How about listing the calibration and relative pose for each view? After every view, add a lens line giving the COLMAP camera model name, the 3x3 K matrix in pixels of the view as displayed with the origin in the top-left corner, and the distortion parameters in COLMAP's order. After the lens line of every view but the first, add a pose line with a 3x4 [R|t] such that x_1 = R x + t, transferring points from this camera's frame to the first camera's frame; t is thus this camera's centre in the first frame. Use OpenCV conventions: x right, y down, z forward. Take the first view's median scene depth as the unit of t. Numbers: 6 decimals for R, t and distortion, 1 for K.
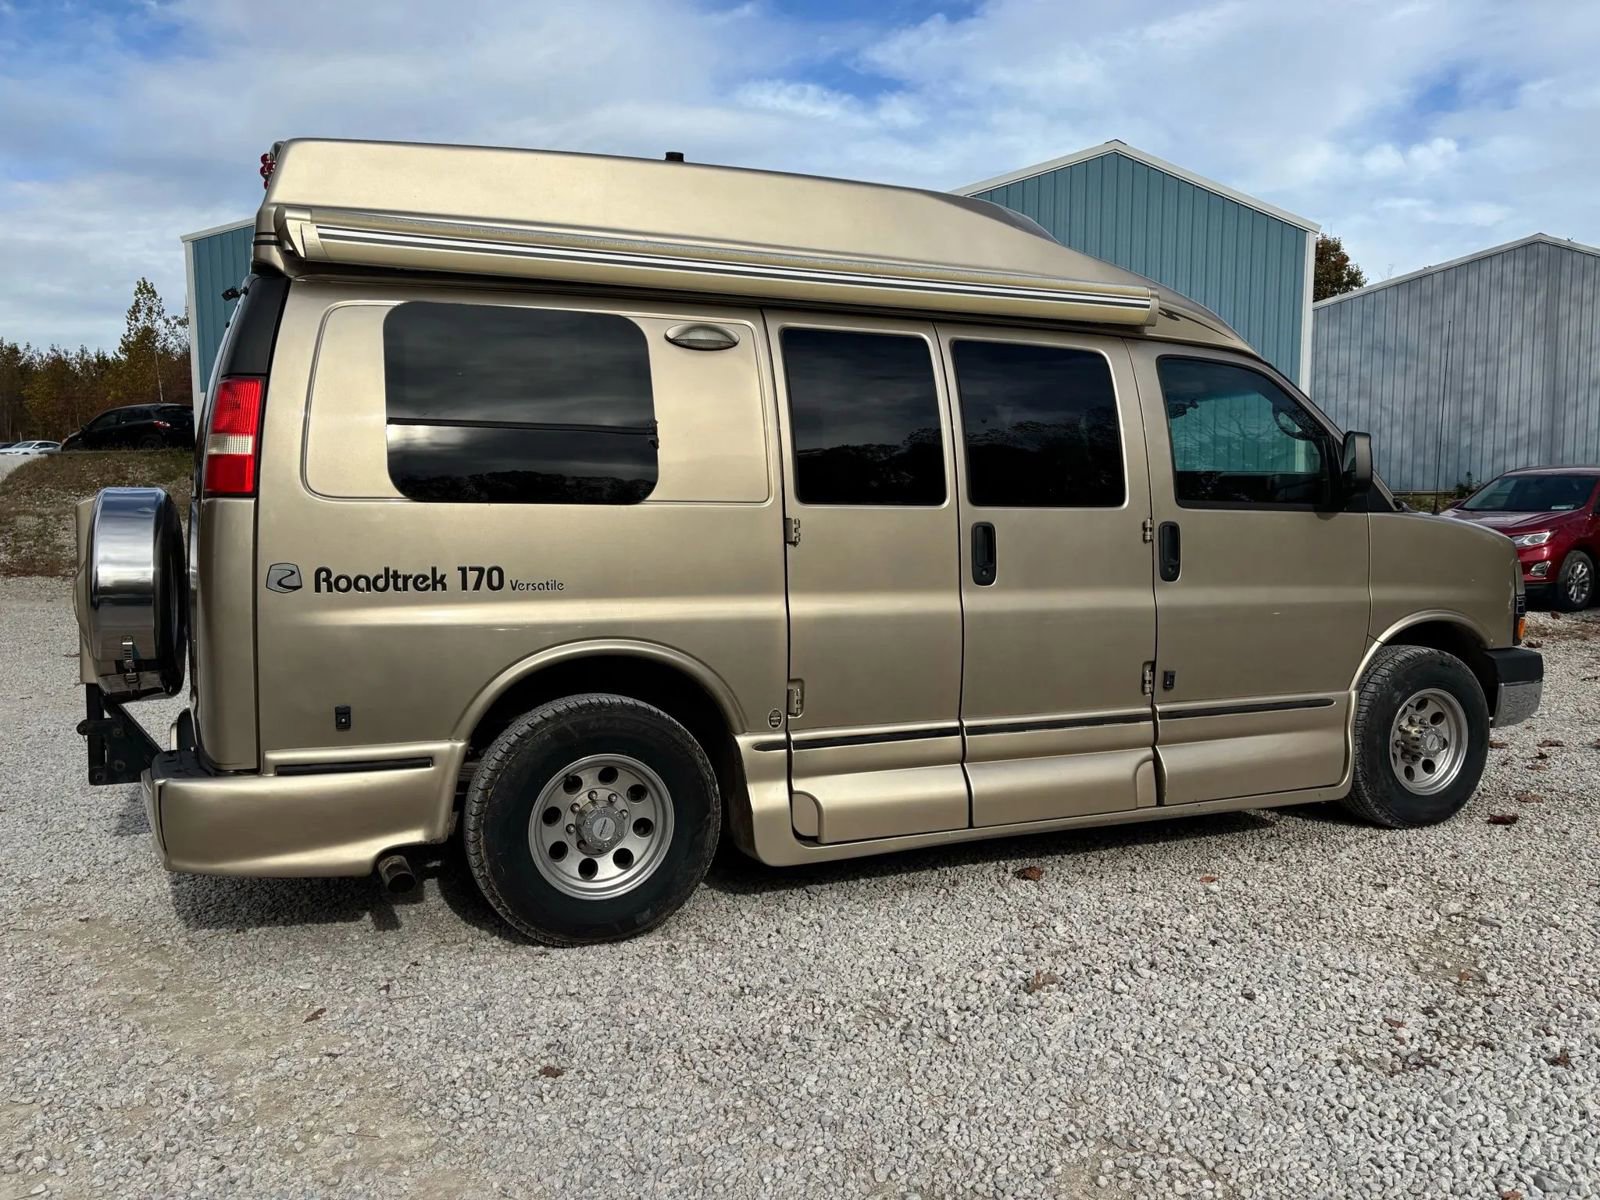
lens RADIAL K [[1201.5, 0, 800.2], [0, 1201.5, 600.0], [0, 0, 1]] dist [0.058788, -0.057771]
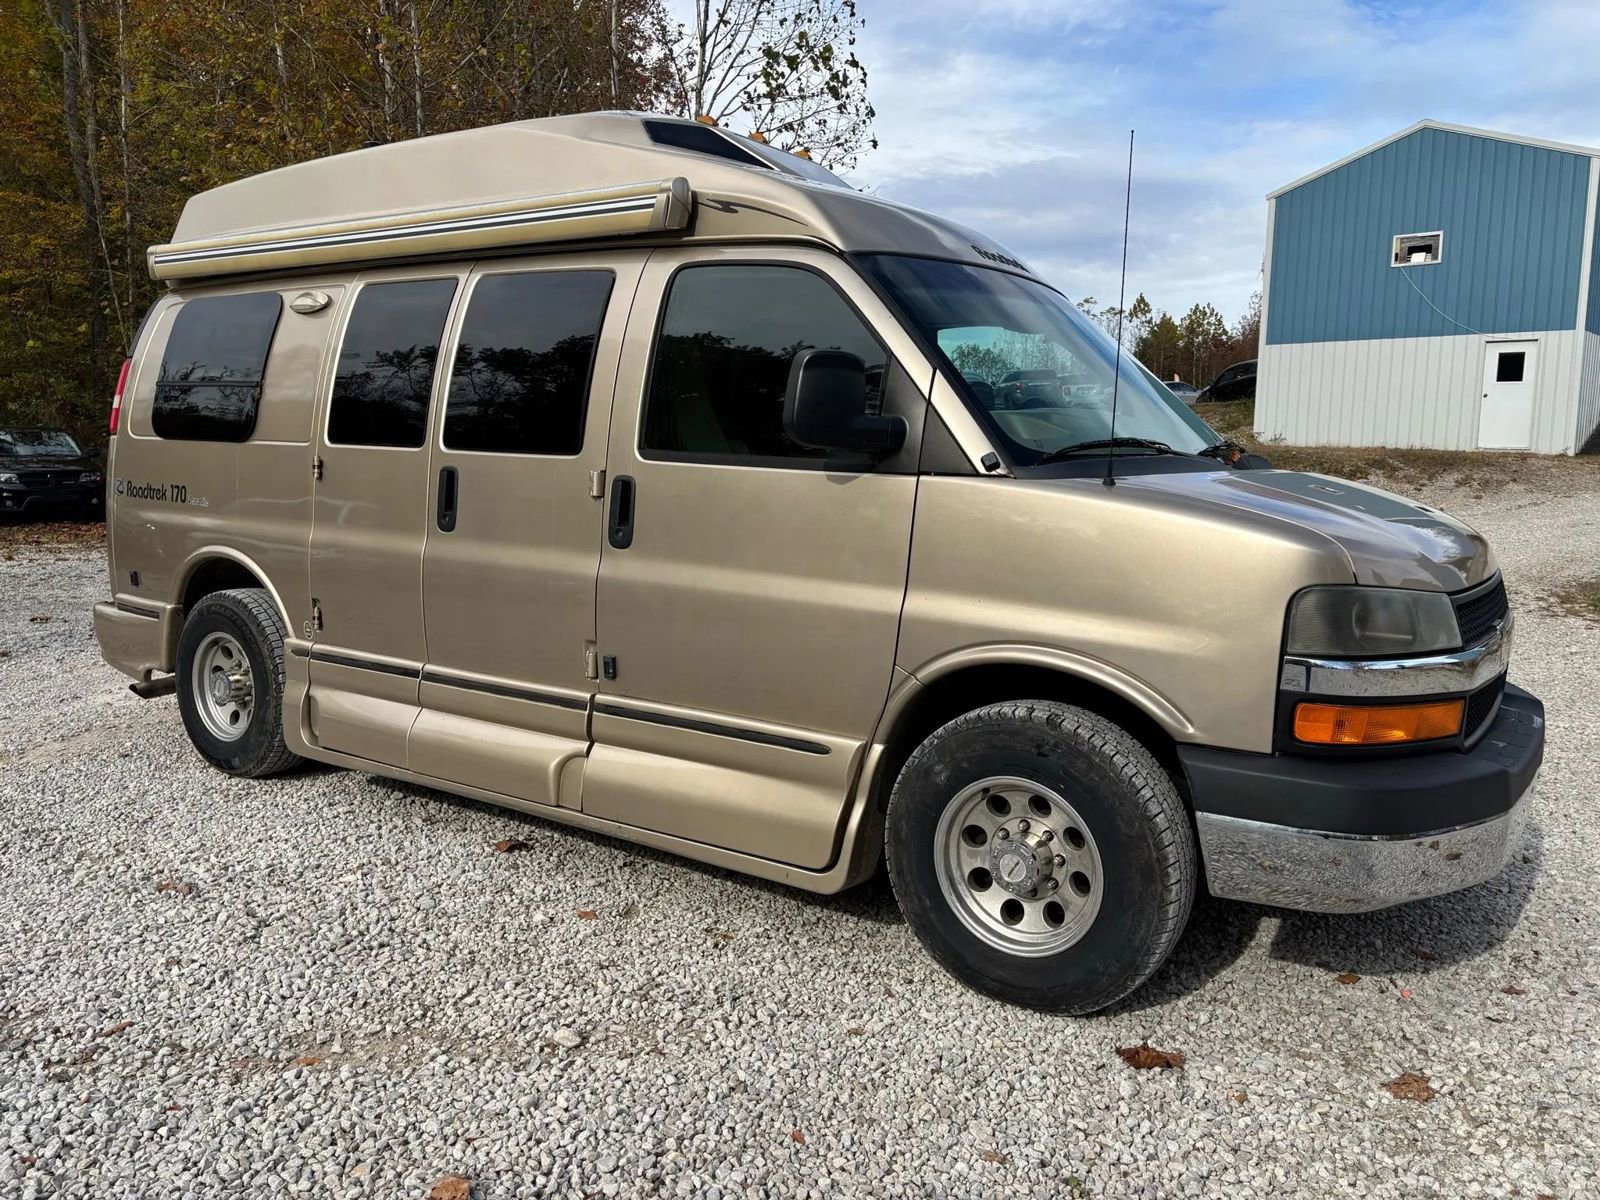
lens RADIAL K [[1201.5, 0, 799.8], [0, 1201.5, 599.0], [0, 0, 1]] dist [0.058788, -0.057771]
pose [[0.542037, 0.117493, -0.832101, 1.201242], [-0.084574, 0.992777, 0.085089, -0.069418], [0.836088, 0.024253, 0.548059, 0.751173]]
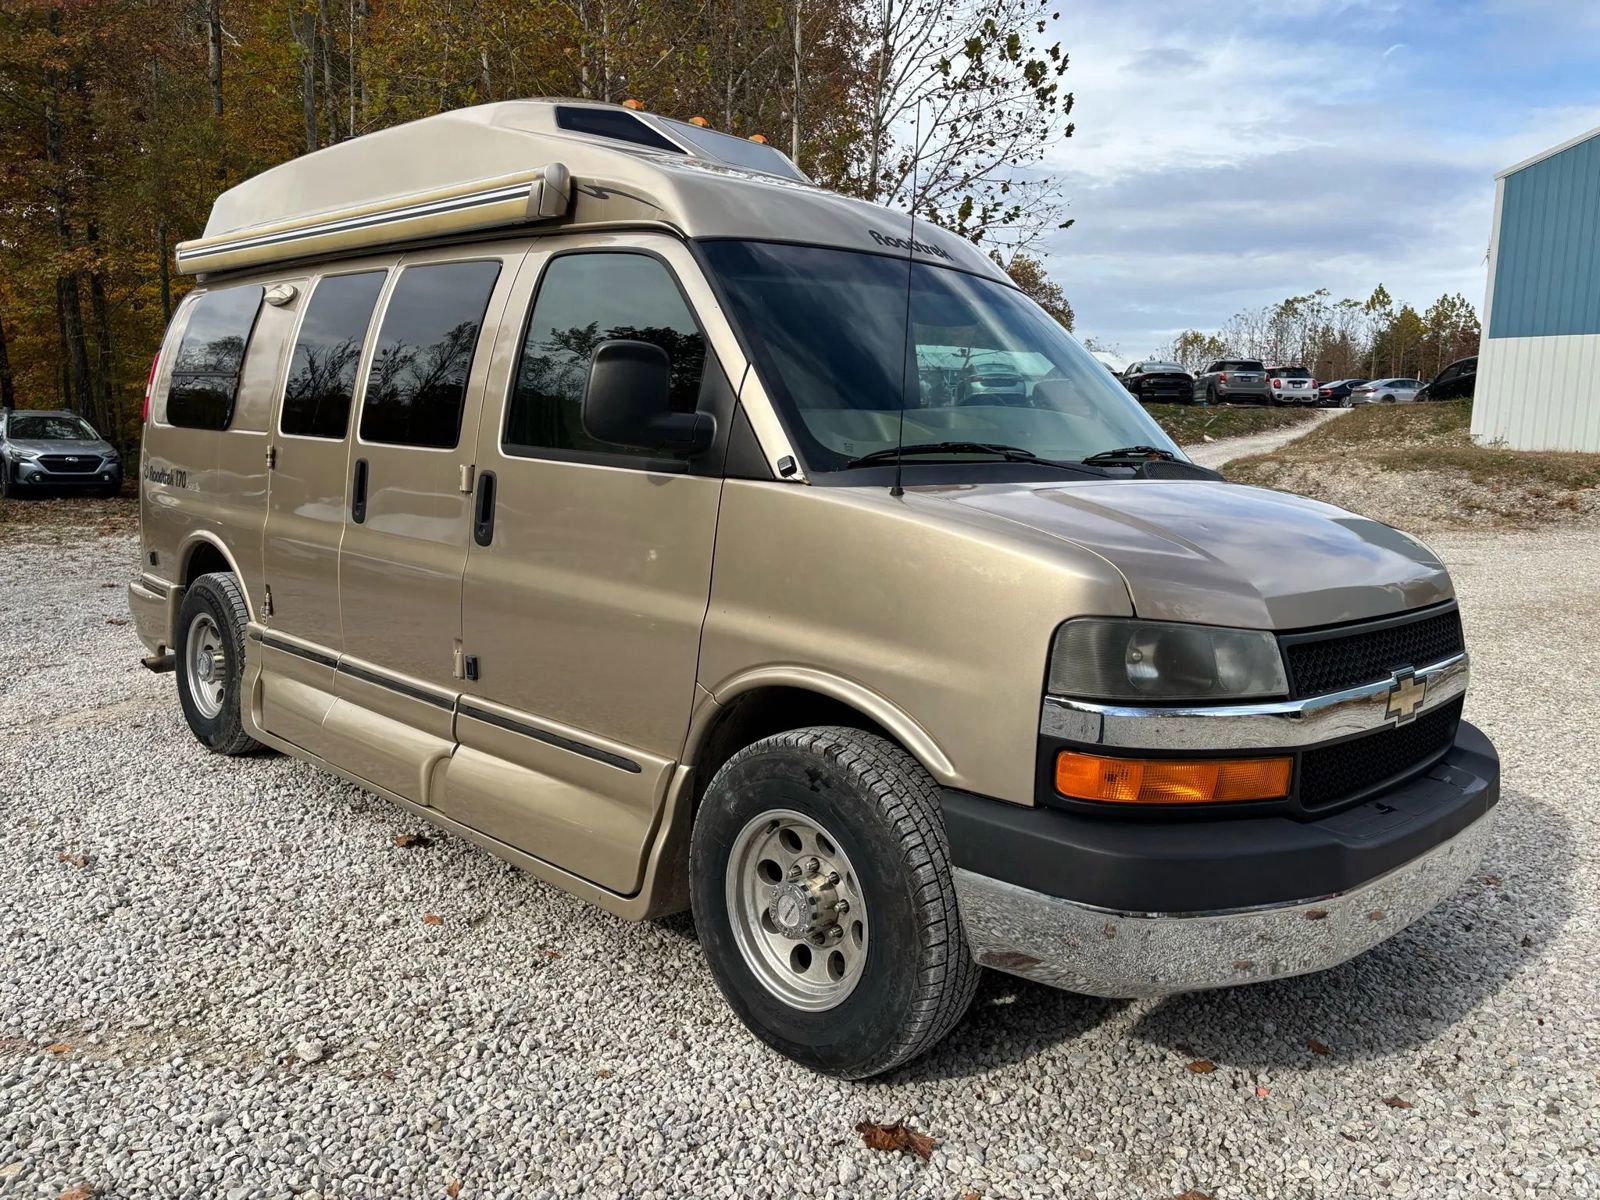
lens RADIAL K [[1201.5, 0, 798.3], [0, 1201.5, 592.9], [0, 0, 1]] dist [0.058788, -0.057771]
pose [[0.389061, 0.134840, -0.911290, 1.269280], [-0.106121, 0.989204, 0.101062, -0.098965], [0.915079, 0.057387, 0.399170, 0.999706]]
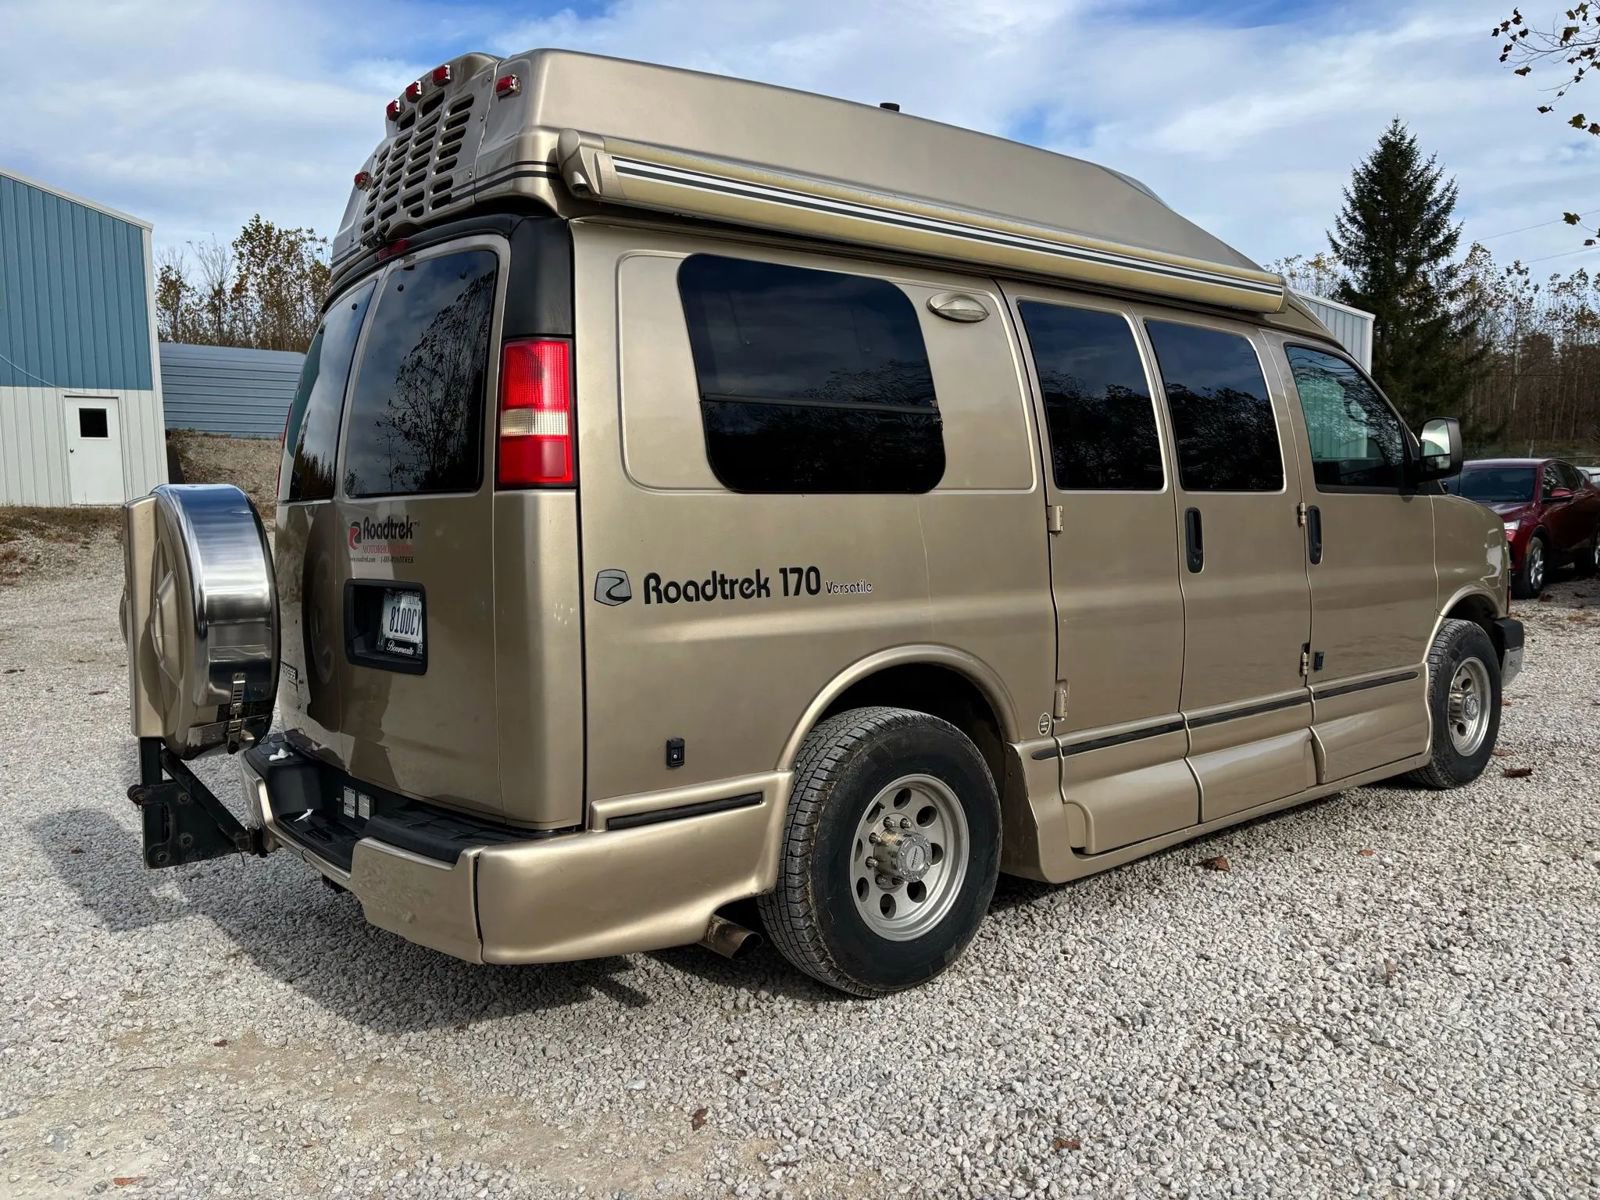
lens RADIAL K [[1201.5, 0, 798.3], [0, 1201.5, 603.2], [0, 0, 1]] dist [0.058788, -0.057771]
pose [[0.958900, -0.038425, 0.281131, -0.458314], [0.037914, 0.999255, 0.007256, -0.007441], [-0.281200, 0.003701, 0.959642, 0.162987]]
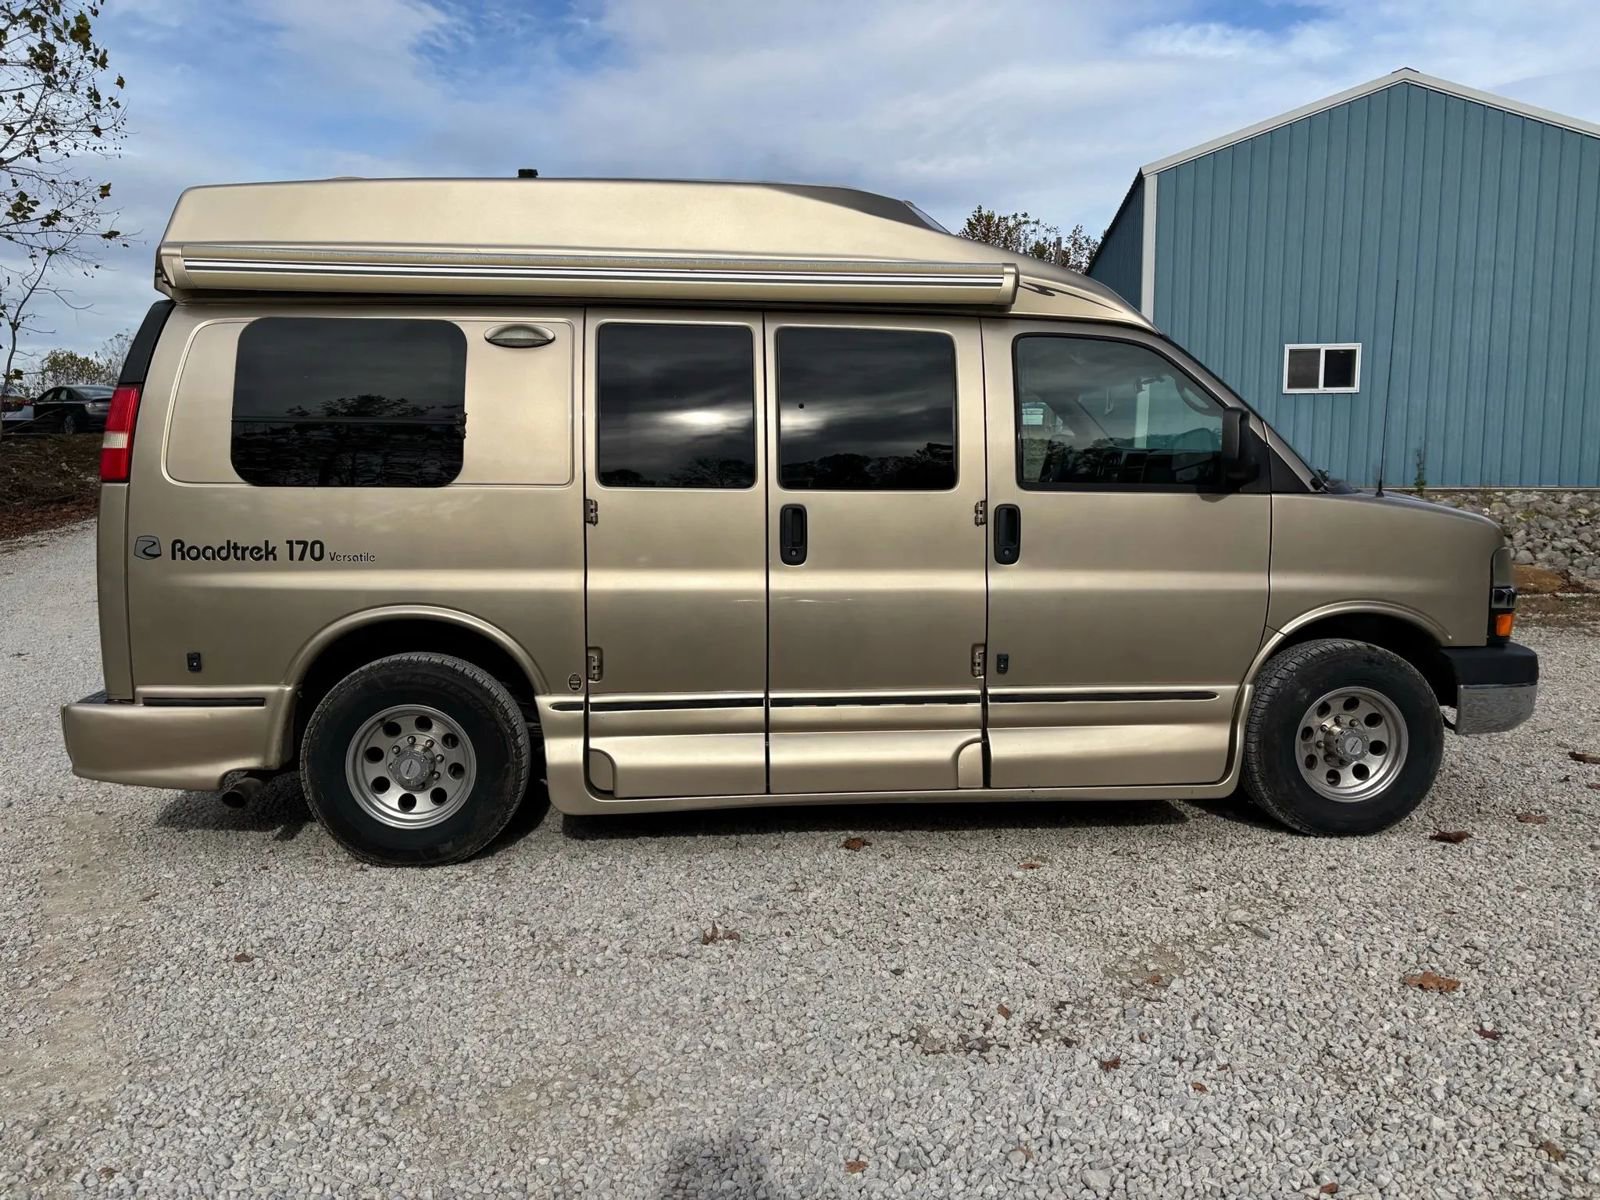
lens RADIAL K [[1201.5, 0, 797.9], [0, 1201.5, 602.1], [0, 0, 1]] dist [0.058788, -0.057771]
pose [[0.953666, 0.028654, -0.299501, 0.501574], [-0.021177, 0.999379, 0.028180, -0.009783], [0.300122, -0.020532, 0.953680, 0.007909]]
